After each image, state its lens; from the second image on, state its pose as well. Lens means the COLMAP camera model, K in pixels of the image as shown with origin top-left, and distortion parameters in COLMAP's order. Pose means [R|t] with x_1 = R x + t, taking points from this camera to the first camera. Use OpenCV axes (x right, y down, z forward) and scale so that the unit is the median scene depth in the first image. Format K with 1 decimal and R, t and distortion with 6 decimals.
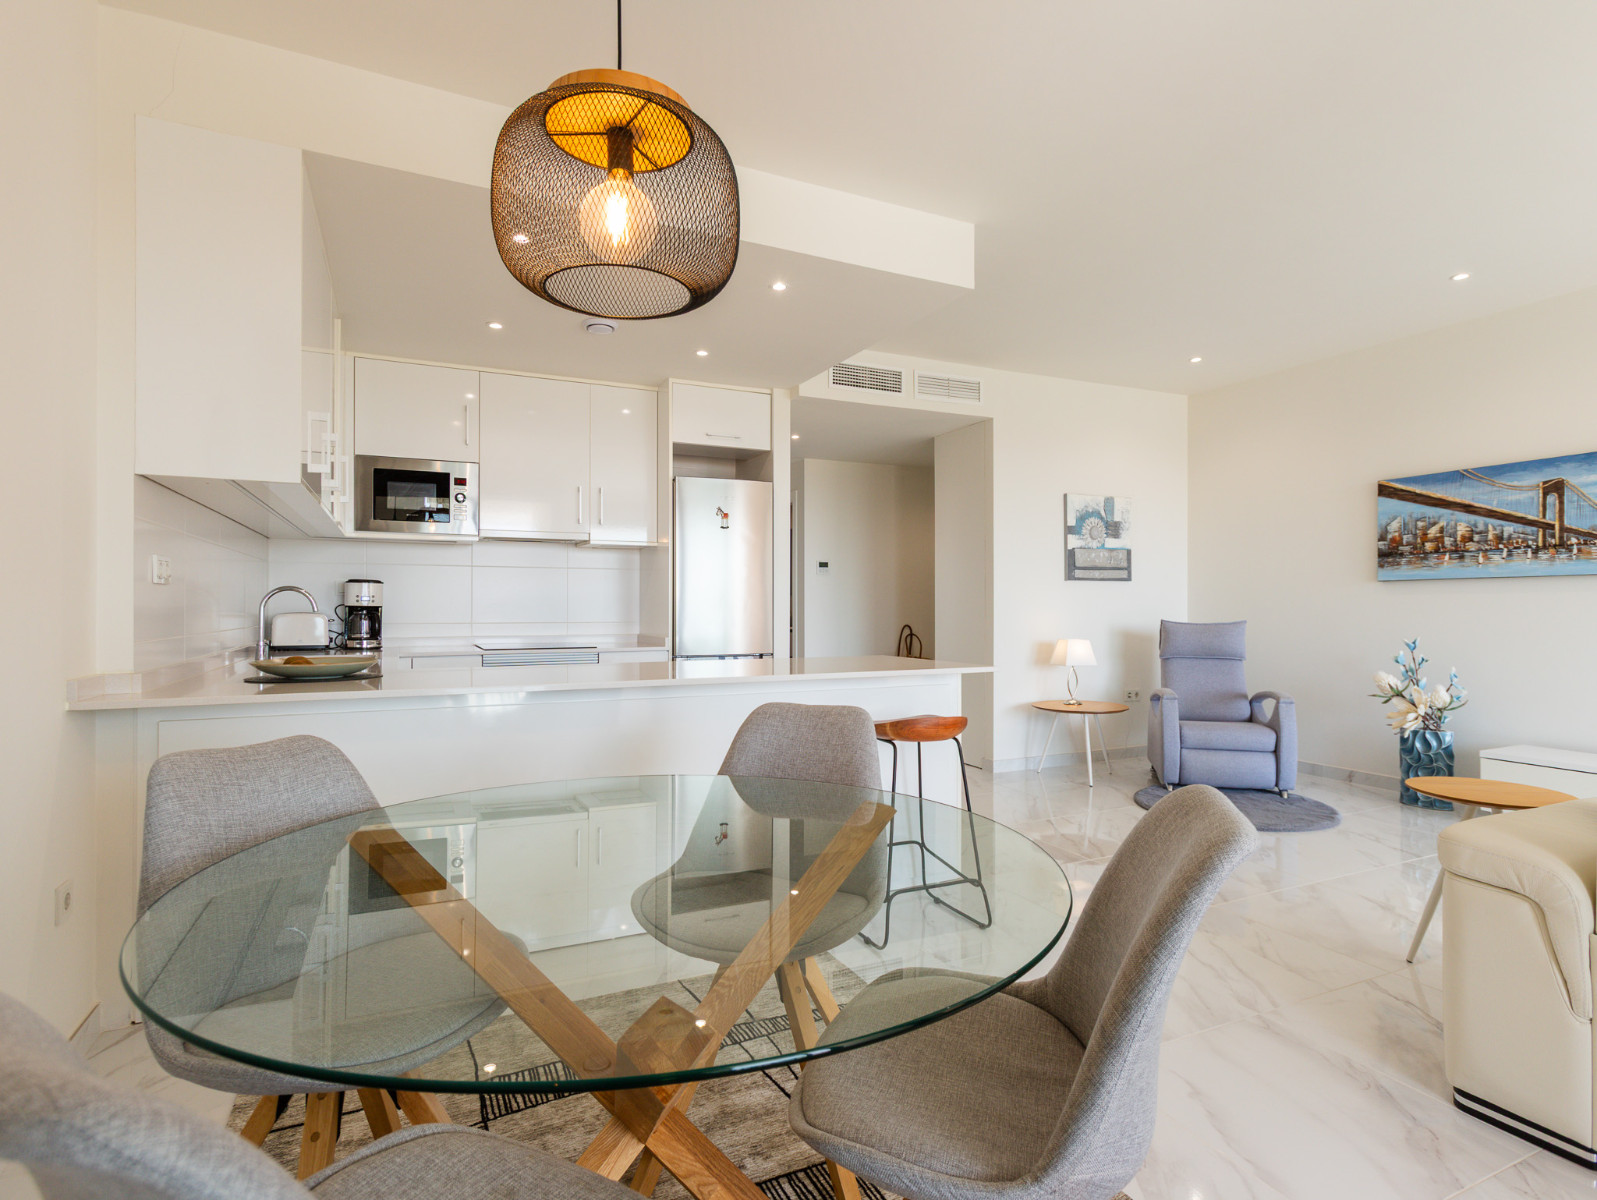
lens RADIAL K [[821.3, 0, 800.2], [0, 821.3, 603.5], [0, 0, 1]] dist [-0.001964, 0.012097]
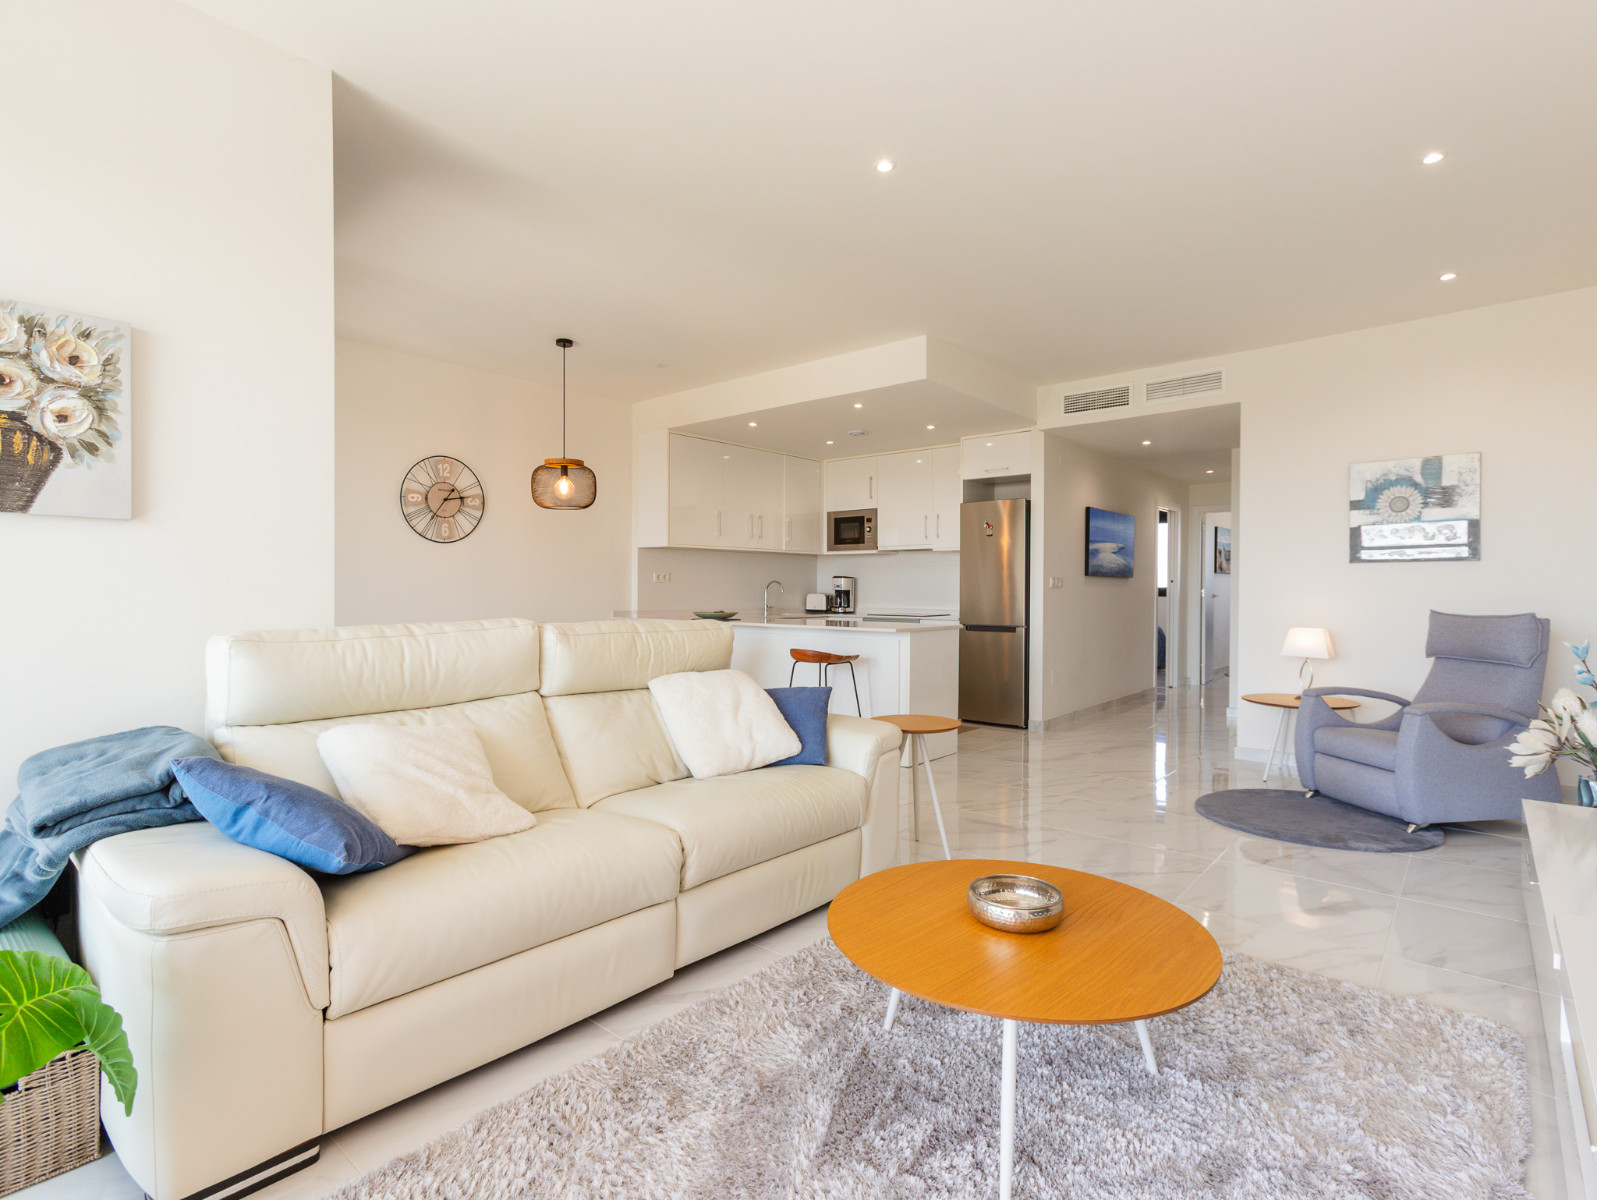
lens RADIAL K [[799.7, 0, 793.7], [0, 799.7, 602.4], [0, 0, 1]] dist [-0.023494, 0.018600]
pose [[0.404437, 0.016188, -0.914423, 1.067173], [-0.000262, 0.999845, 0.017584, -0.001093], [0.914566, -0.006872, 0.404378, 0.140708]]
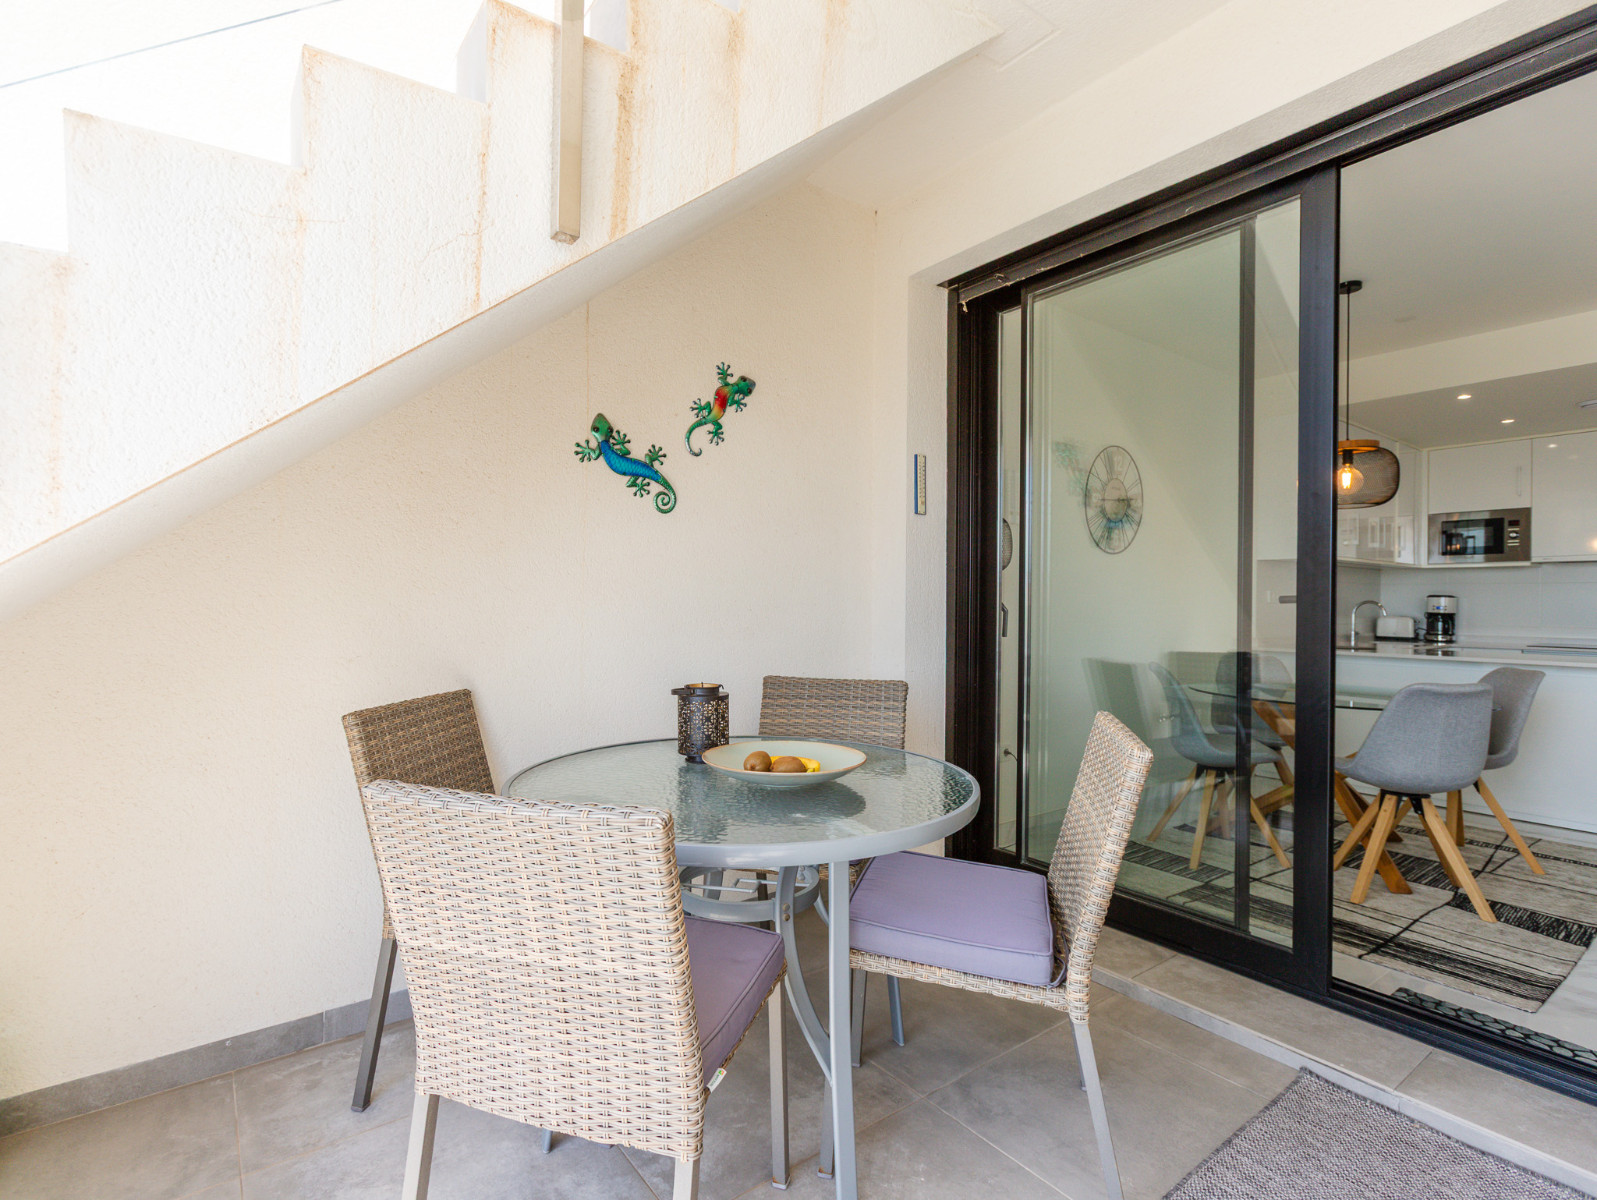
lens RADIAL K [[799.7, 0, 793.7], [0, 799.7, 602.4], [0, 0, 1]] dist [-0.023494, 0.018600]
pose [[0.201003, 0.004328, -0.979581, 0.621292], [-0.008072, 0.999964, 0.002762, -0.010026], [0.979557, 0.007352, 0.201031, -0.431256]]
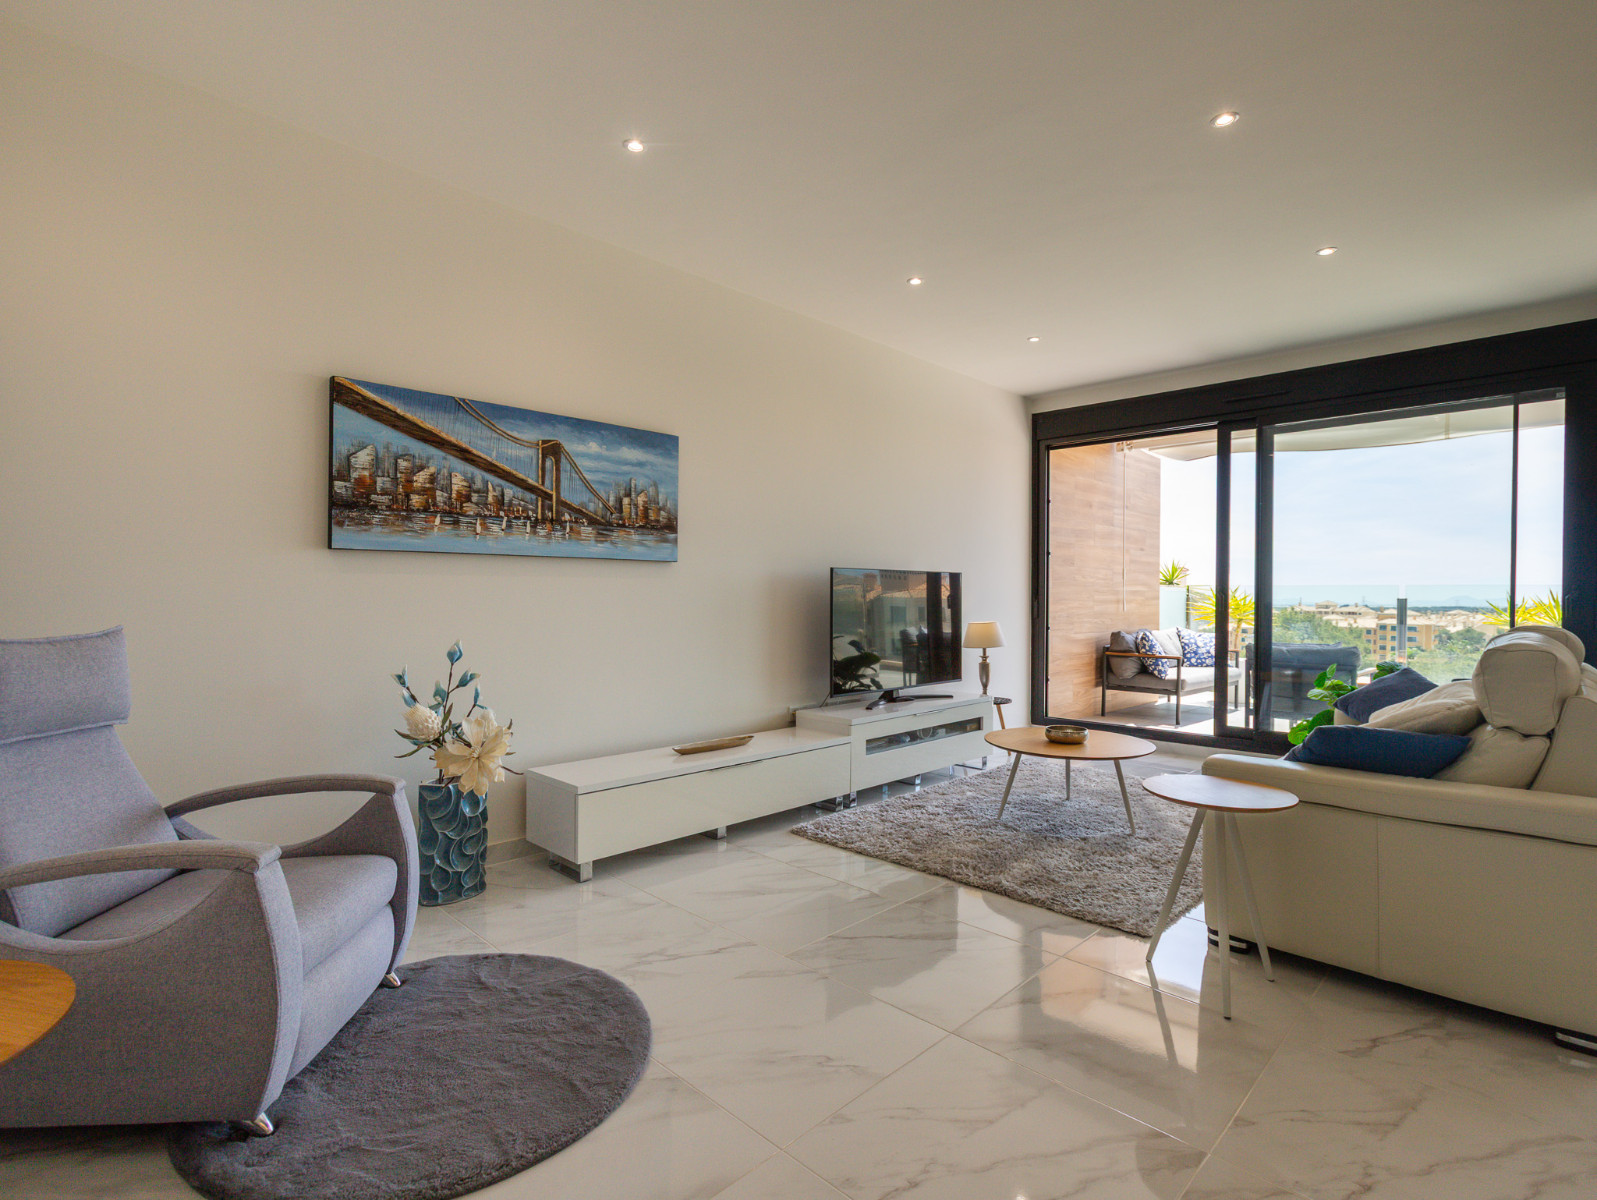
lens RADIAL K [[799.7, 0, 793.7], [0, 799.7, 602.4], [0, 0, 1]] dist [-0.023494, 0.018600]
pose [[-0.344805, -0.011475, 0.938604, 0.070092], [-0.009473, 0.999917, 0.008744, 0.002700], [-0.938627, -0.005876, -0.344885, 0.956398]]
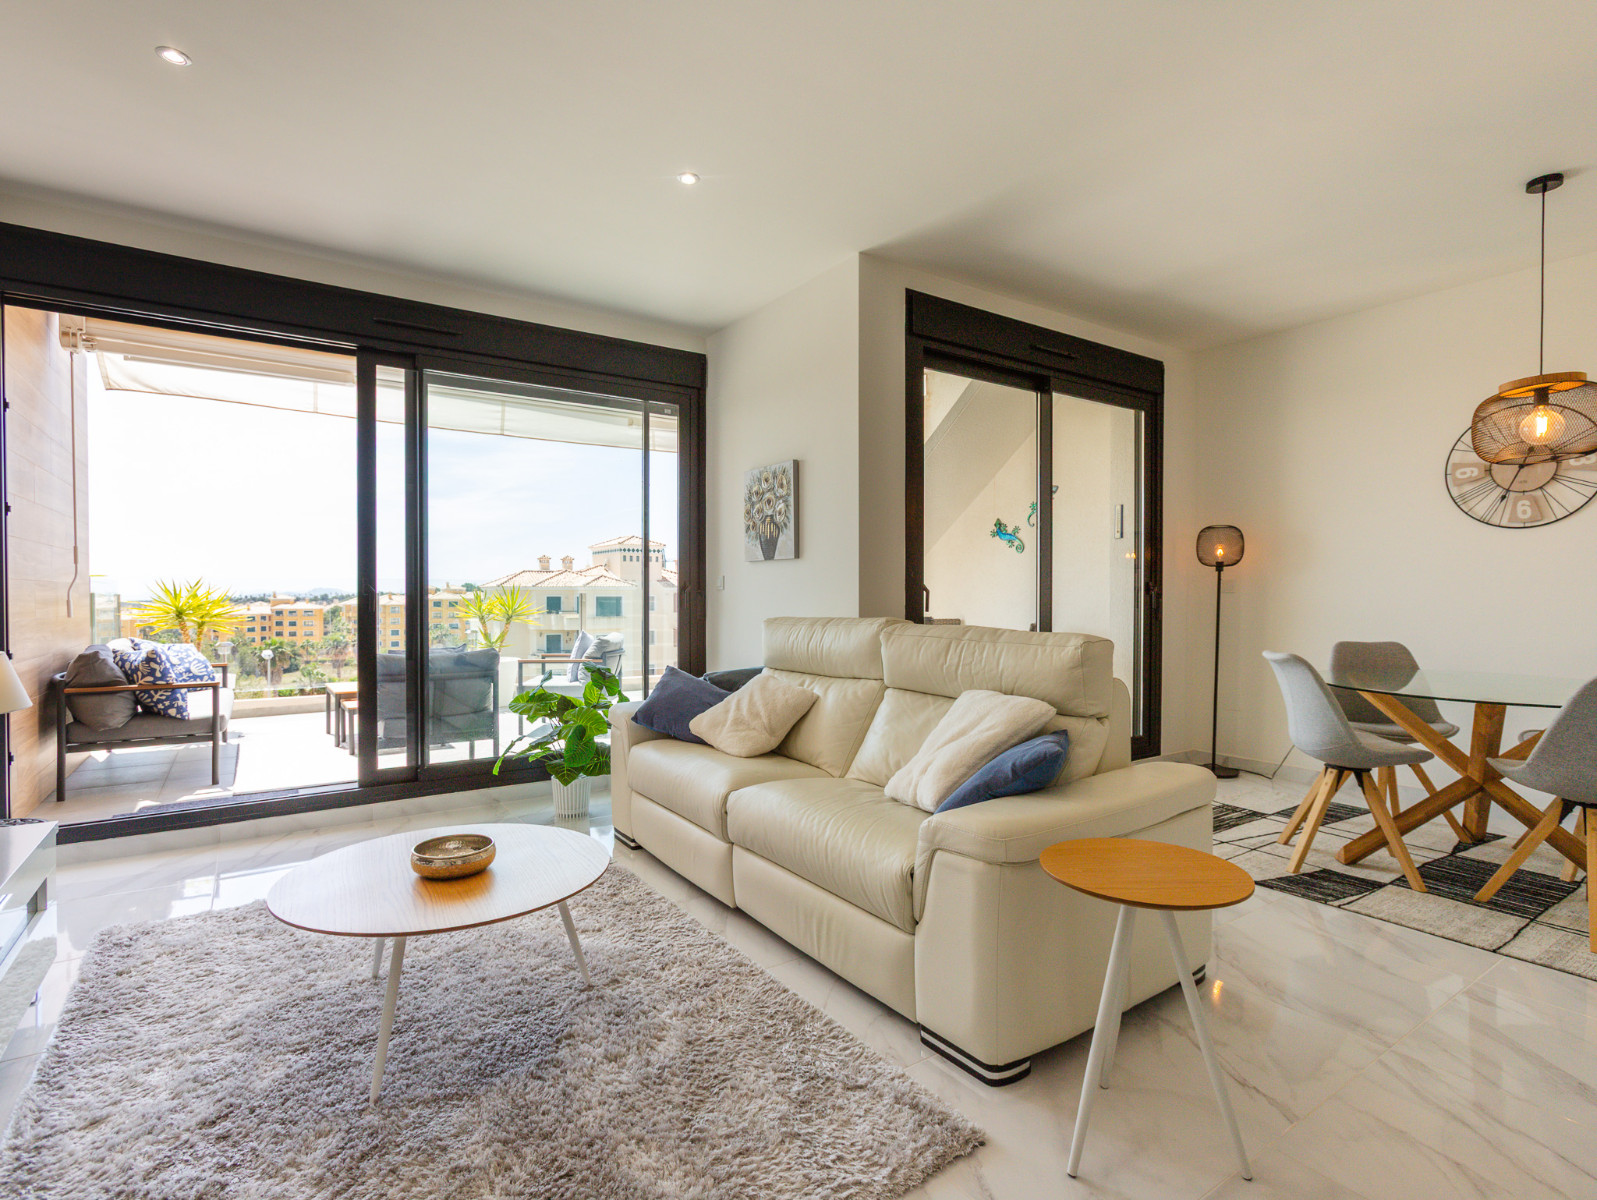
lens RADIAL K [[799.7, 0, 793.7], [0, 799.7, 602.4], [0, 0, 1]] dist [-0.023494, 0.018600]
pose [[-0.987932, 0.001514, -0.154881, 0.646942], [0.000106, 0.999959, 0.009096, 0.001346], [0.154889, 0.008969, -0.987891, 0.859656]]
